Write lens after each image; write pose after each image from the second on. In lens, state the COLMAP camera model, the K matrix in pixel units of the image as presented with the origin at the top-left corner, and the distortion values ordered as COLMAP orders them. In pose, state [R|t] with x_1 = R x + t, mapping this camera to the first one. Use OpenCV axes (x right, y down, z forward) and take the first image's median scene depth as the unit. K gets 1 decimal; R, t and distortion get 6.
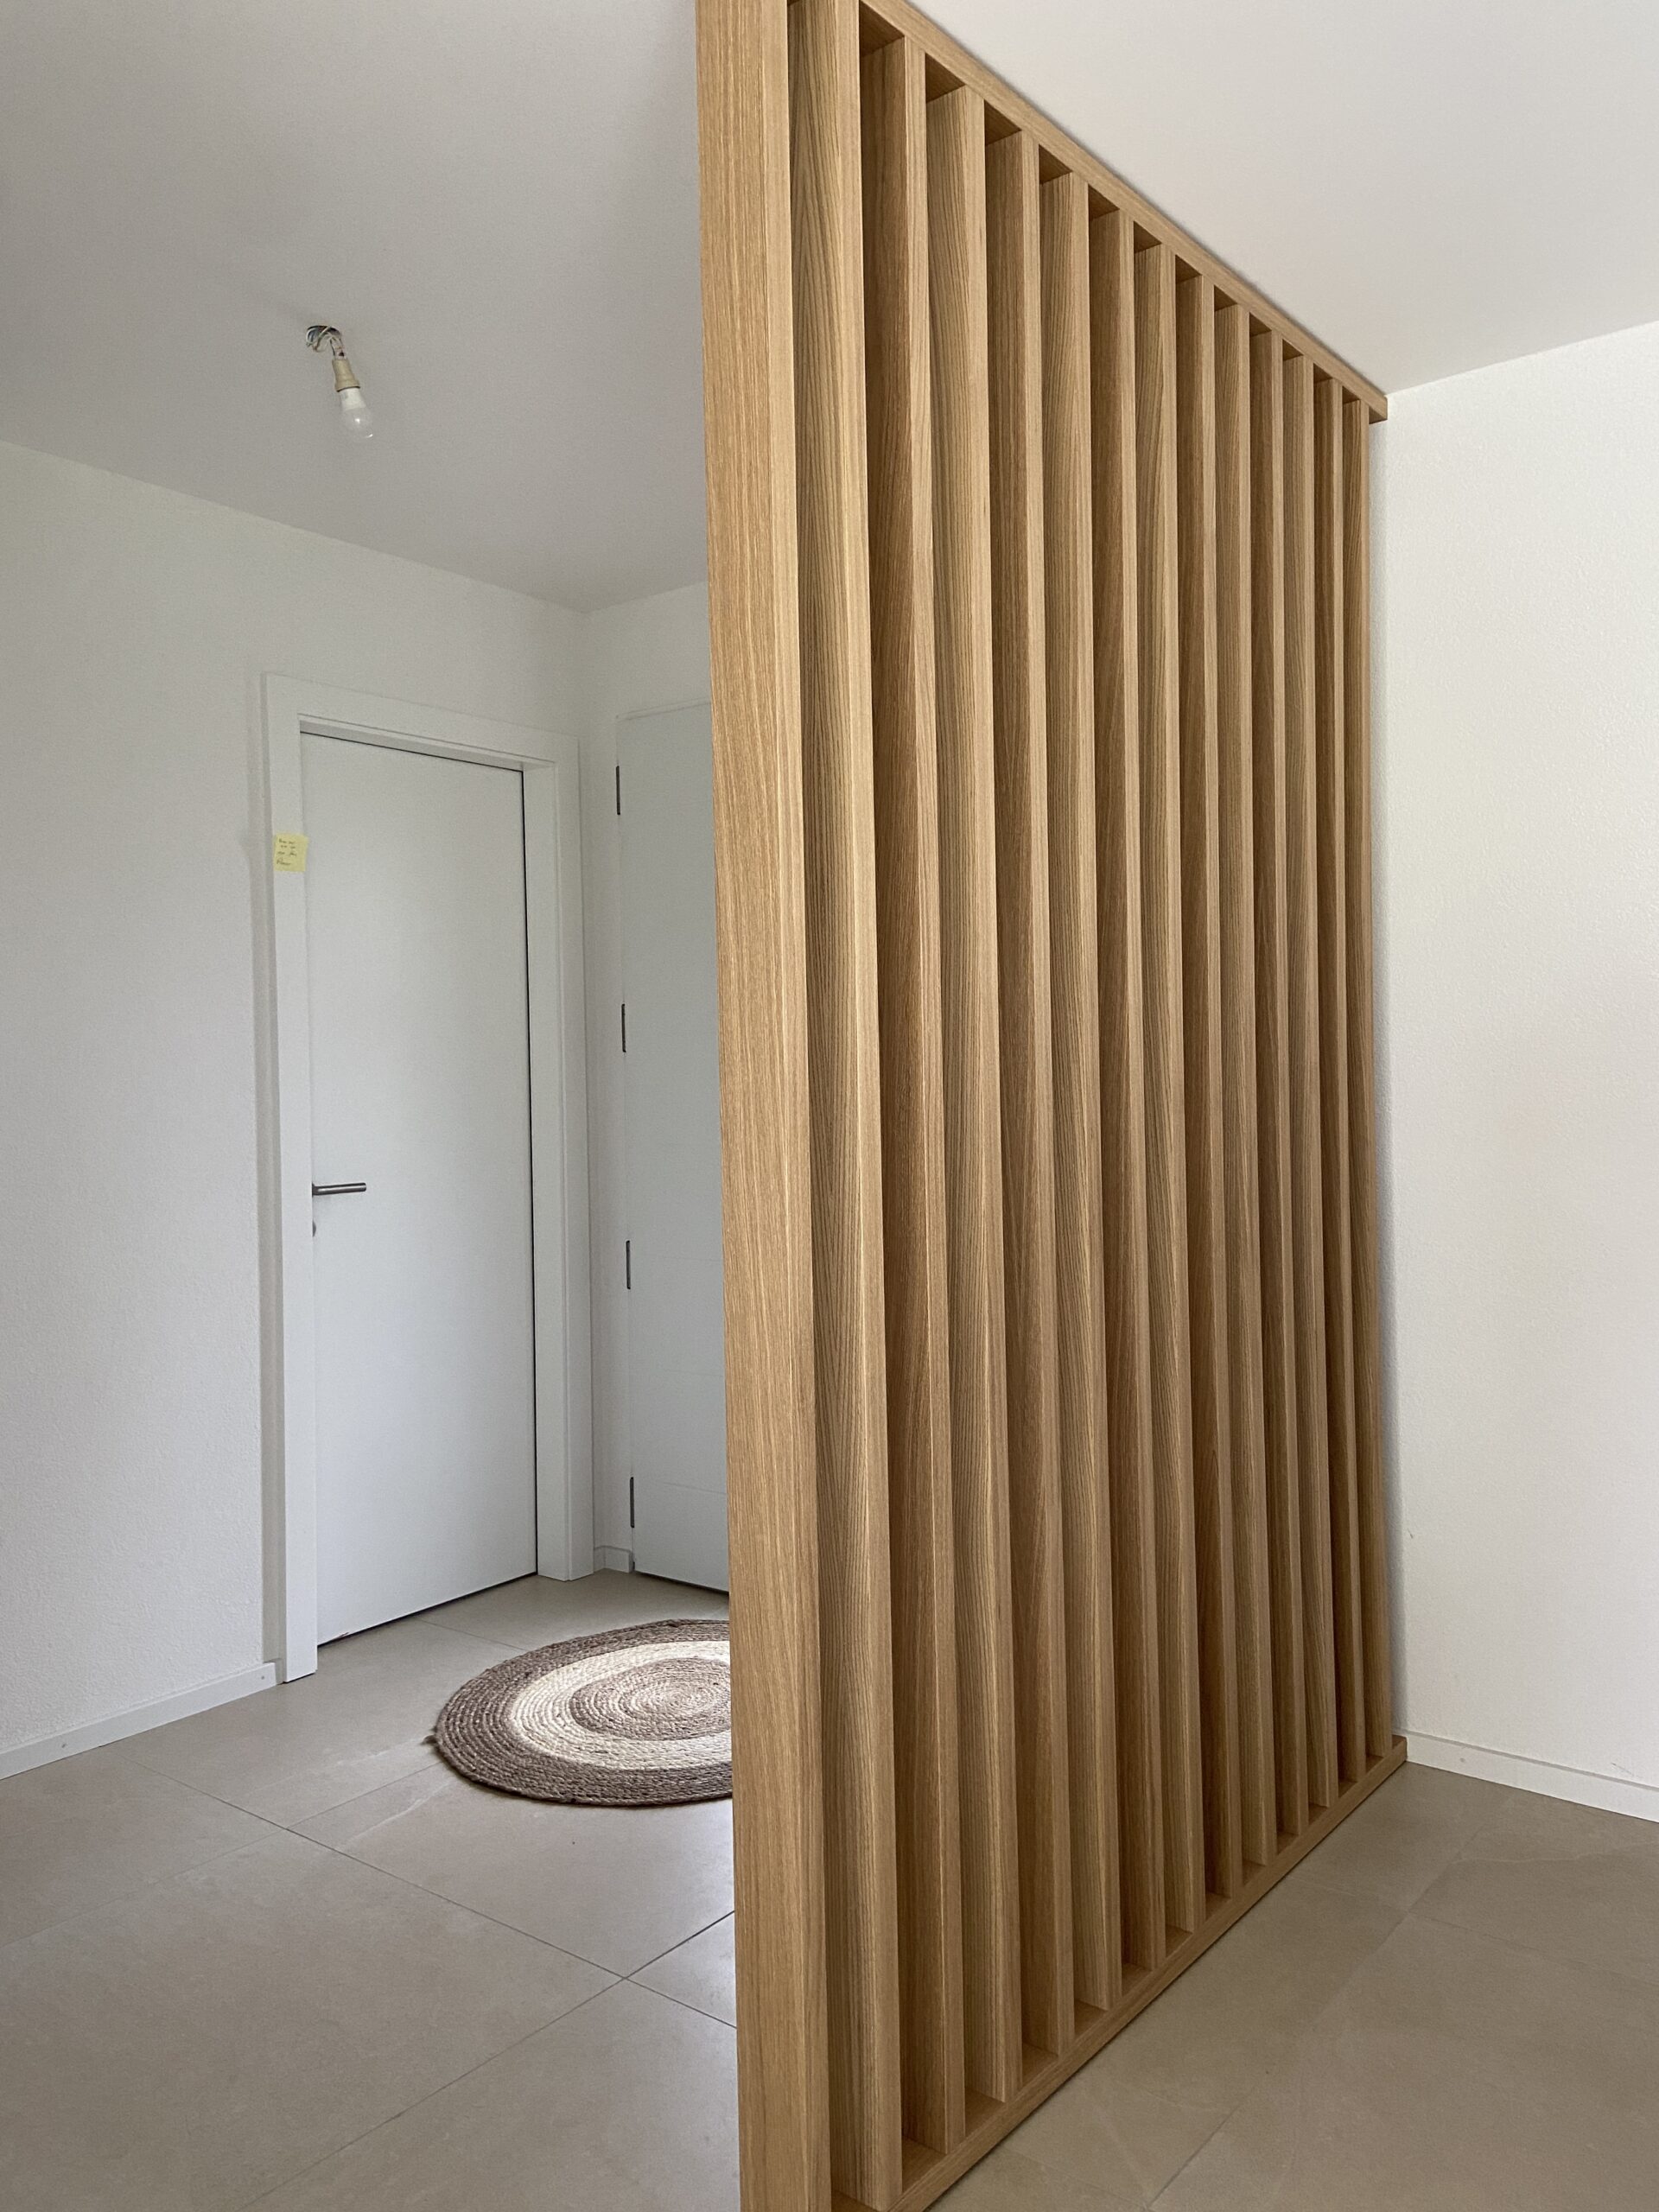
lens RADIAL K [[1650.8, 0, 842.5], [0, 1650.8, 1096.6], [0, 0, 1]] dist [0.133495, -0.171829]
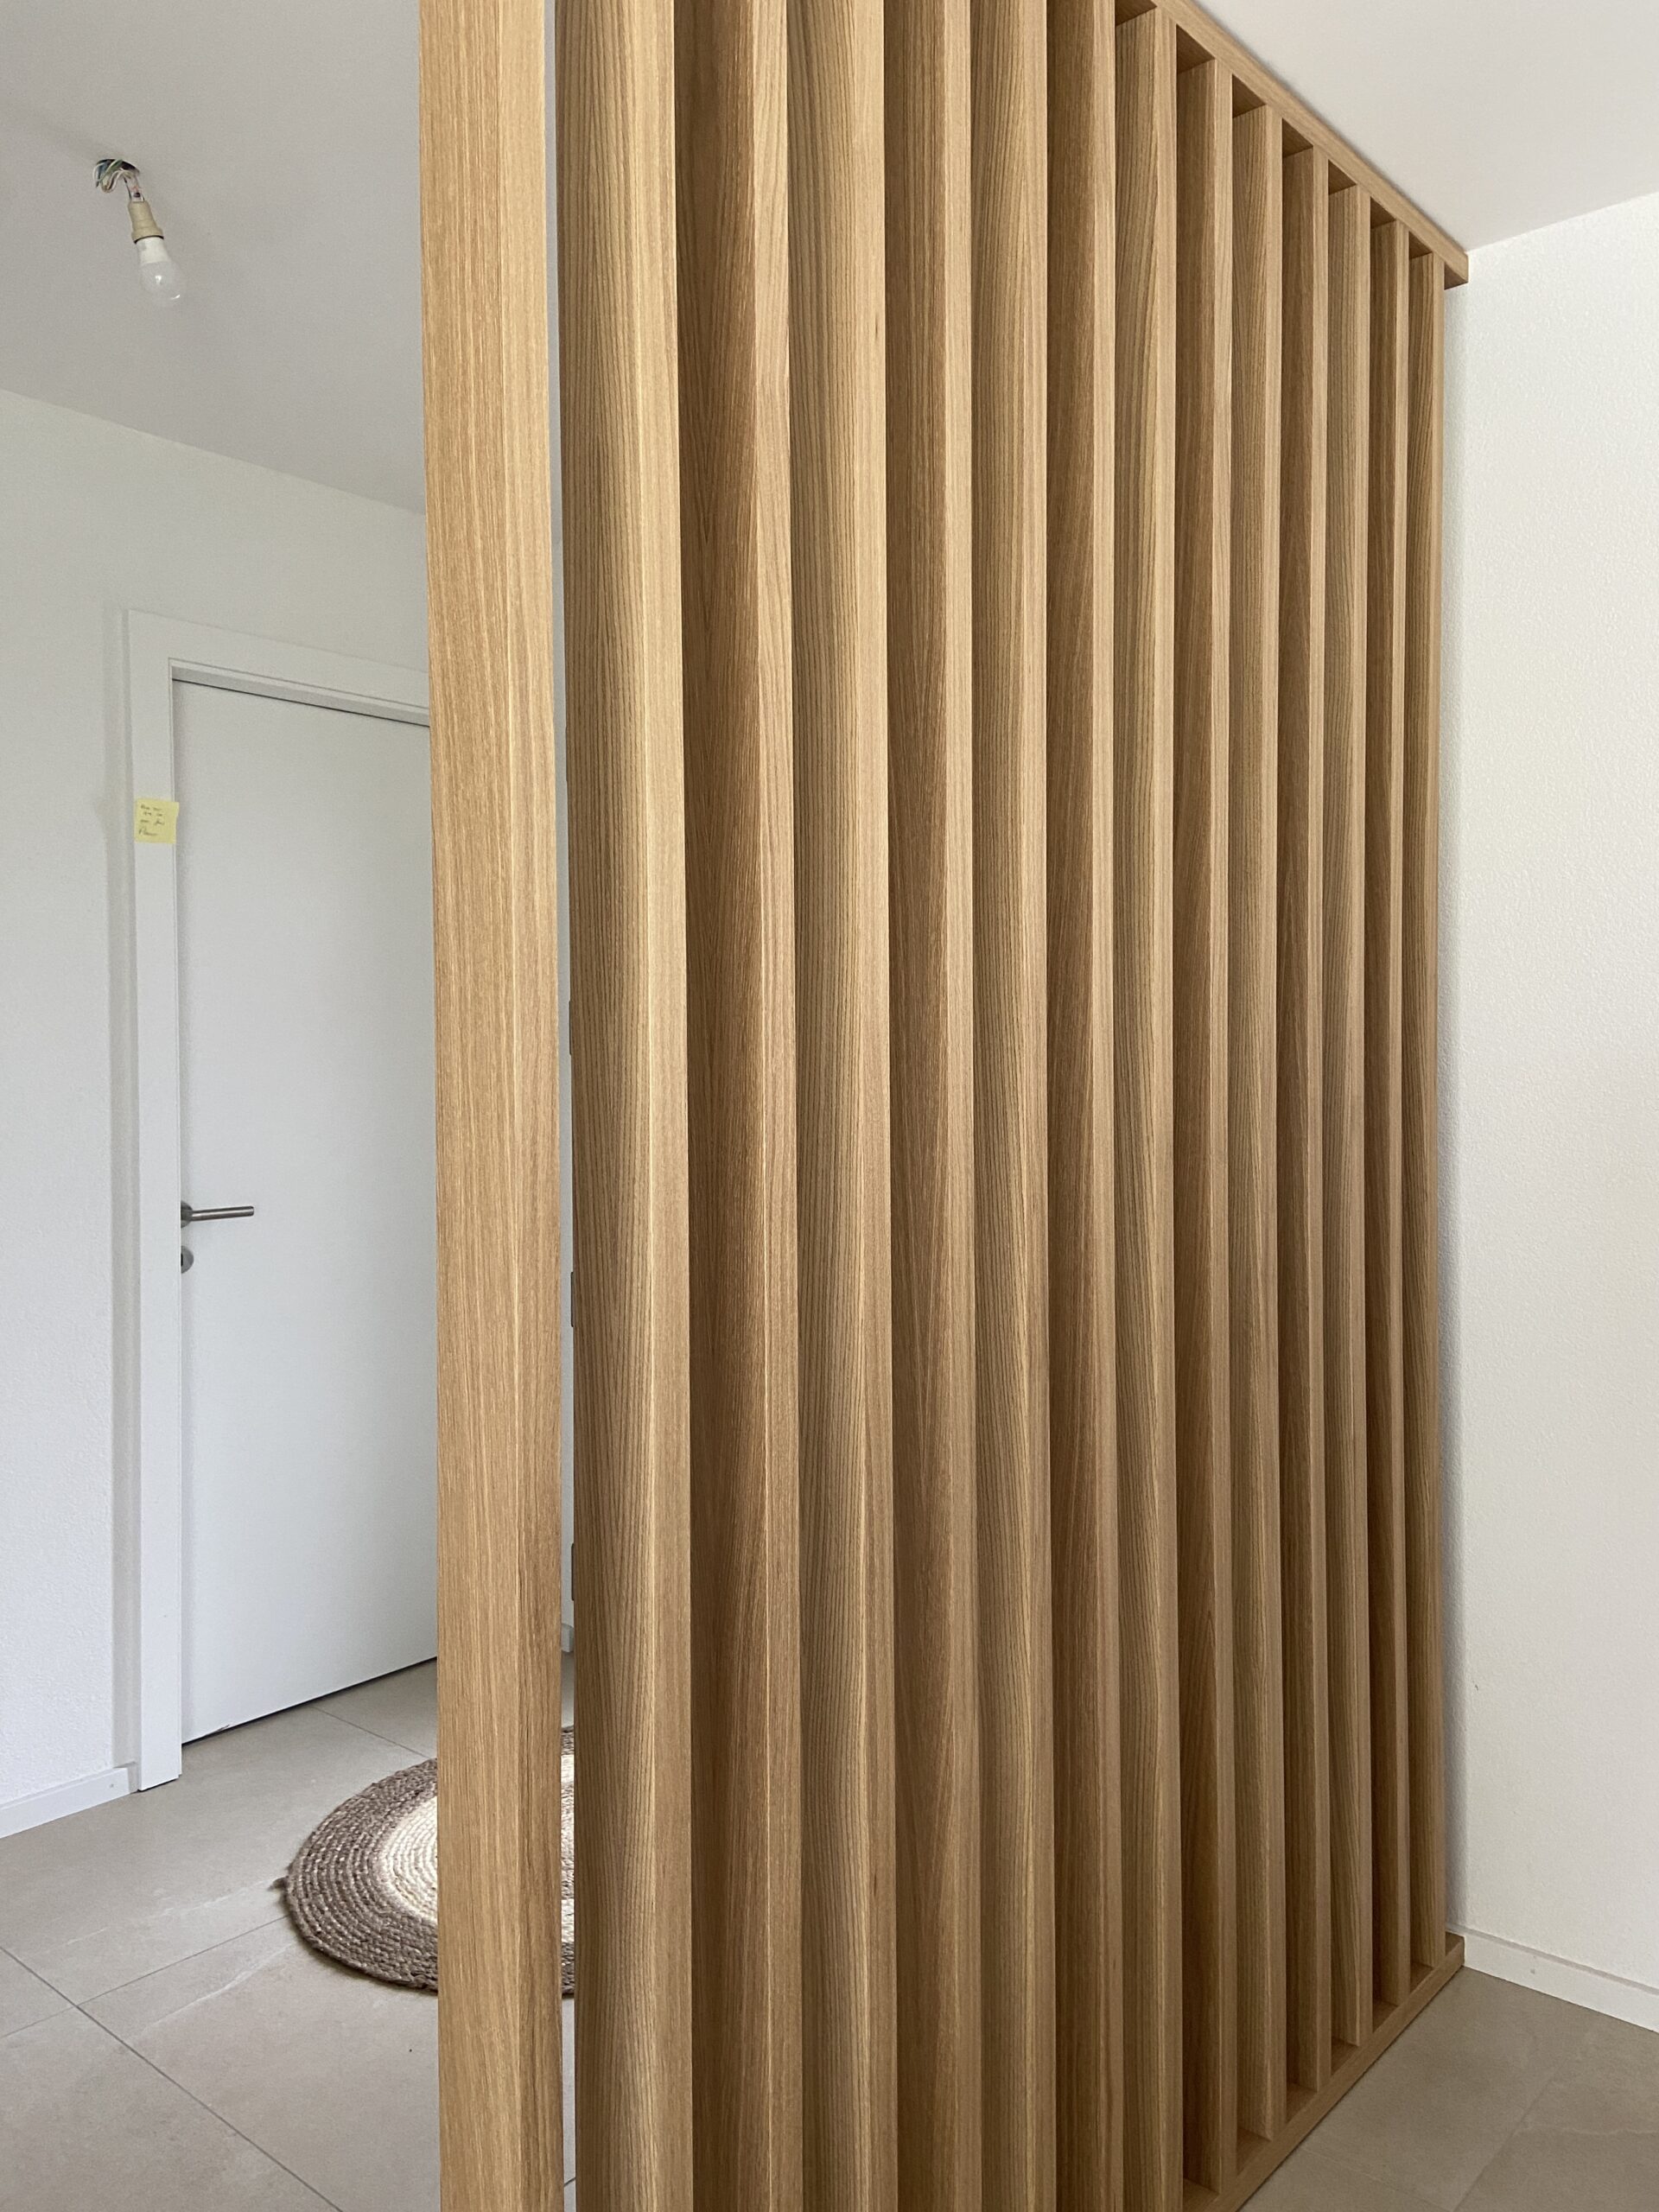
lens RADIAL K [[1650.8, 0, 842.5], [0, 1650.8, 1096.6], [0, 0, 1]] dist [0.133495, -0.171829]
pose [[0.998838, 0.014088, -0.046086, 0.103175], [-0.013623, 0.999853, 0.010382, -0.032799], [0.046225, -0.009742, 0.998884, 0.272982]]
